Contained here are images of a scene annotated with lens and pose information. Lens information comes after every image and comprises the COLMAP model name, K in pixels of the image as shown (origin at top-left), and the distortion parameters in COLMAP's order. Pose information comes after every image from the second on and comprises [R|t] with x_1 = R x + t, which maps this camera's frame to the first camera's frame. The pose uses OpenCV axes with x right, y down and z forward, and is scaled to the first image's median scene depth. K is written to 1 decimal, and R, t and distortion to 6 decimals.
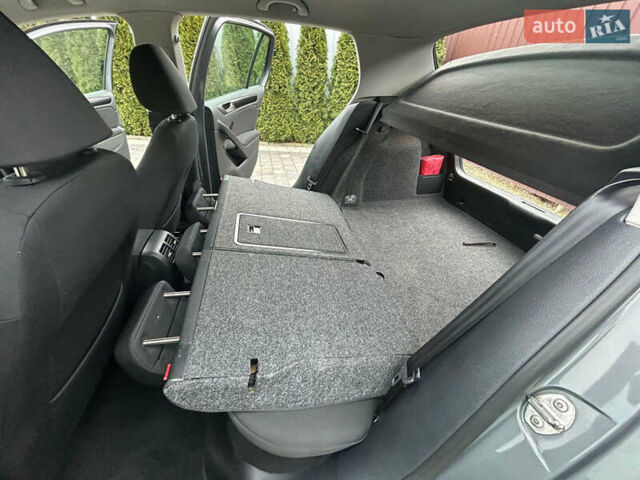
lens RADIAL K [[255.3, 0, 322.1], [0, 255.3, 242.9], [0, 0, 1]] dist [0.000409, -0.000795]
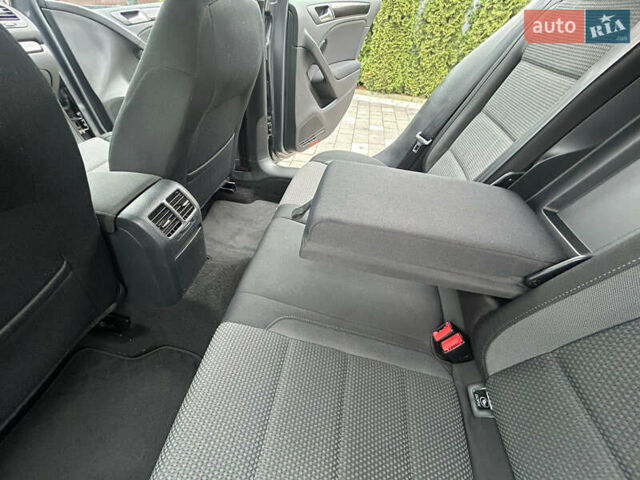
lens RADIAL K [[255.3, 0, 317.7], [0, 255.3, 239.4], [0, 0, 1]] dist [0.000409, -0.000795]
pose [[0.926536, 0.240588, -0.289220, -0.015927], [-0.202669, 0.966894, 0.155050, -0.019480], [0.316948, -0.085044, 0.944622, 0.118556]]
